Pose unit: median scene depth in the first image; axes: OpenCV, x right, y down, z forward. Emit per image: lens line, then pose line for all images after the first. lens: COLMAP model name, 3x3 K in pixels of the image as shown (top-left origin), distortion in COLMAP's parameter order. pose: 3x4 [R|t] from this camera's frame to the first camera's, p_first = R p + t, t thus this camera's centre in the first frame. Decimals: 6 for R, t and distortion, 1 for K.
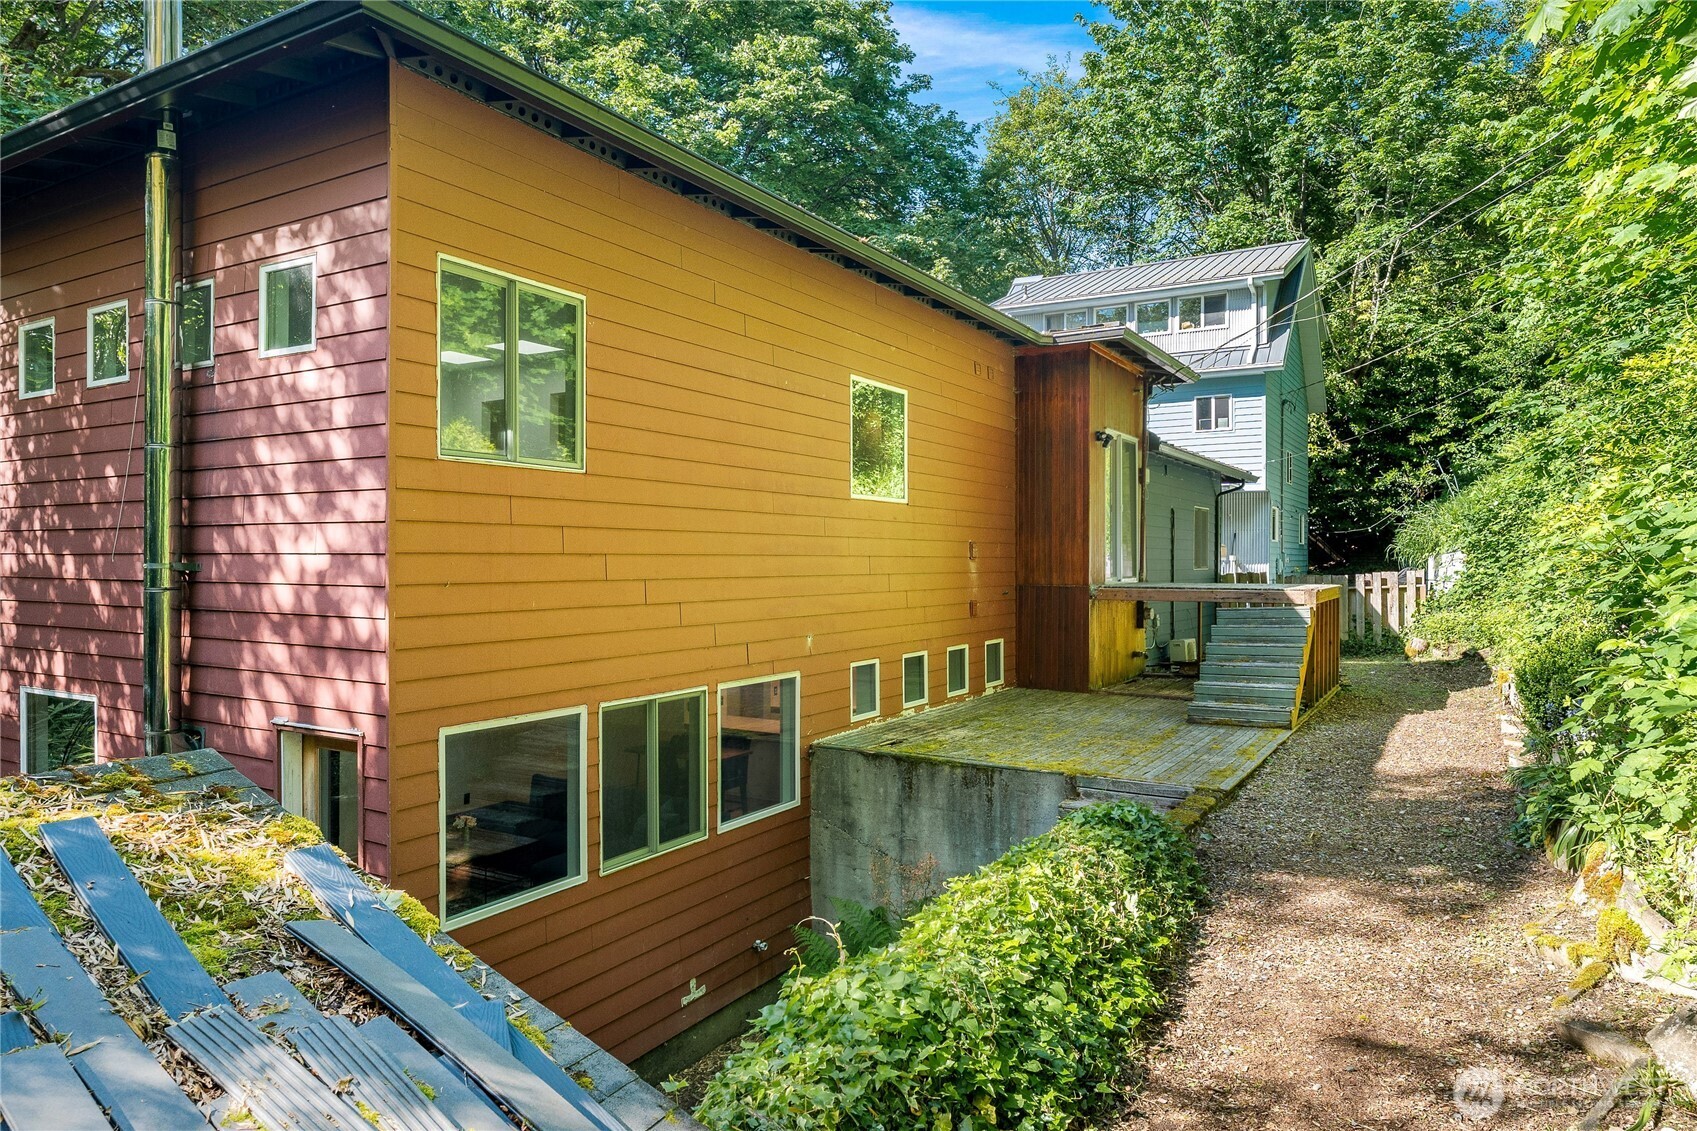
lens RADIAL K [[1053.6, 0, 846.6], [0, 1053.6, 568.6], [0, 0, 1]] dist [0.005156, 0.002068]
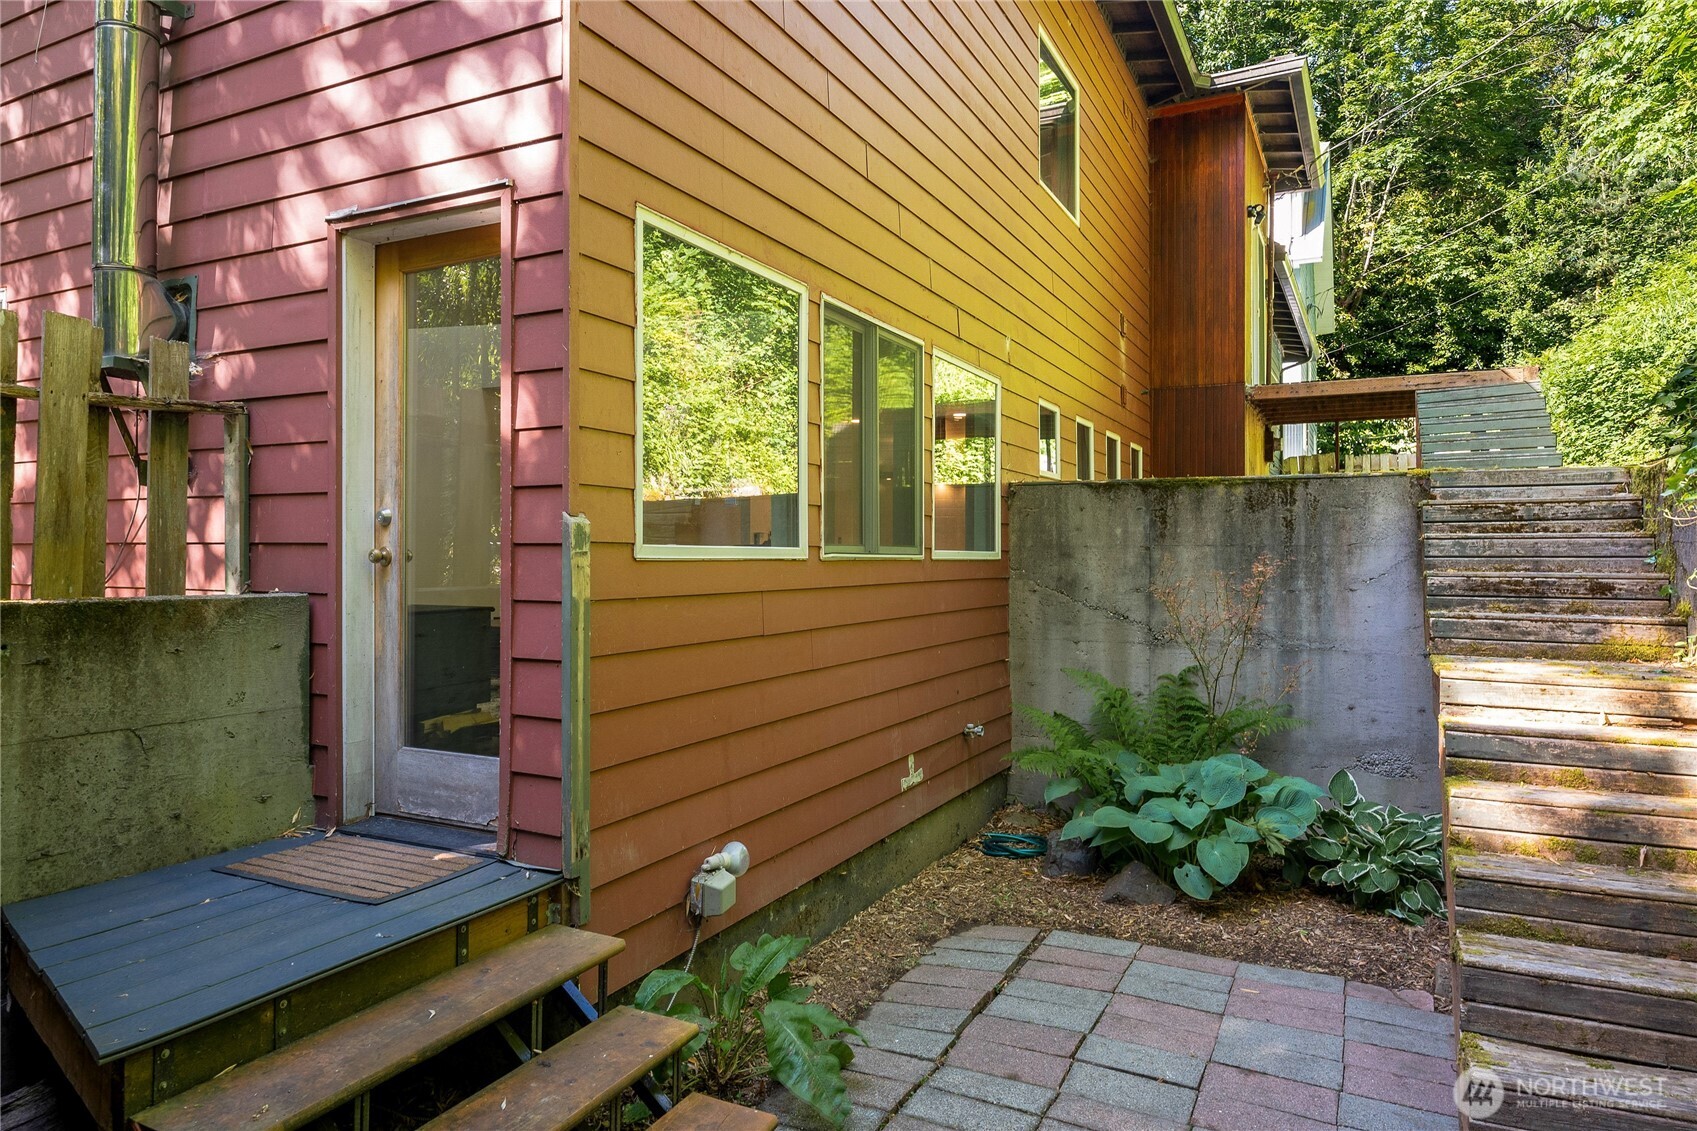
lens RADIAL K [[1053.6, 0, 865.7], [0, 1053.6, 519.2], [0, 0, 1]] dist [0.005156, 0.002068]
pose [[0.995989, 0.009991, 0.088917, -0.208404], [-0.006292, 0.999107, -0.041781, 0.232120], [-0.089255, 0.041054, 0.995162, 0.275126]]
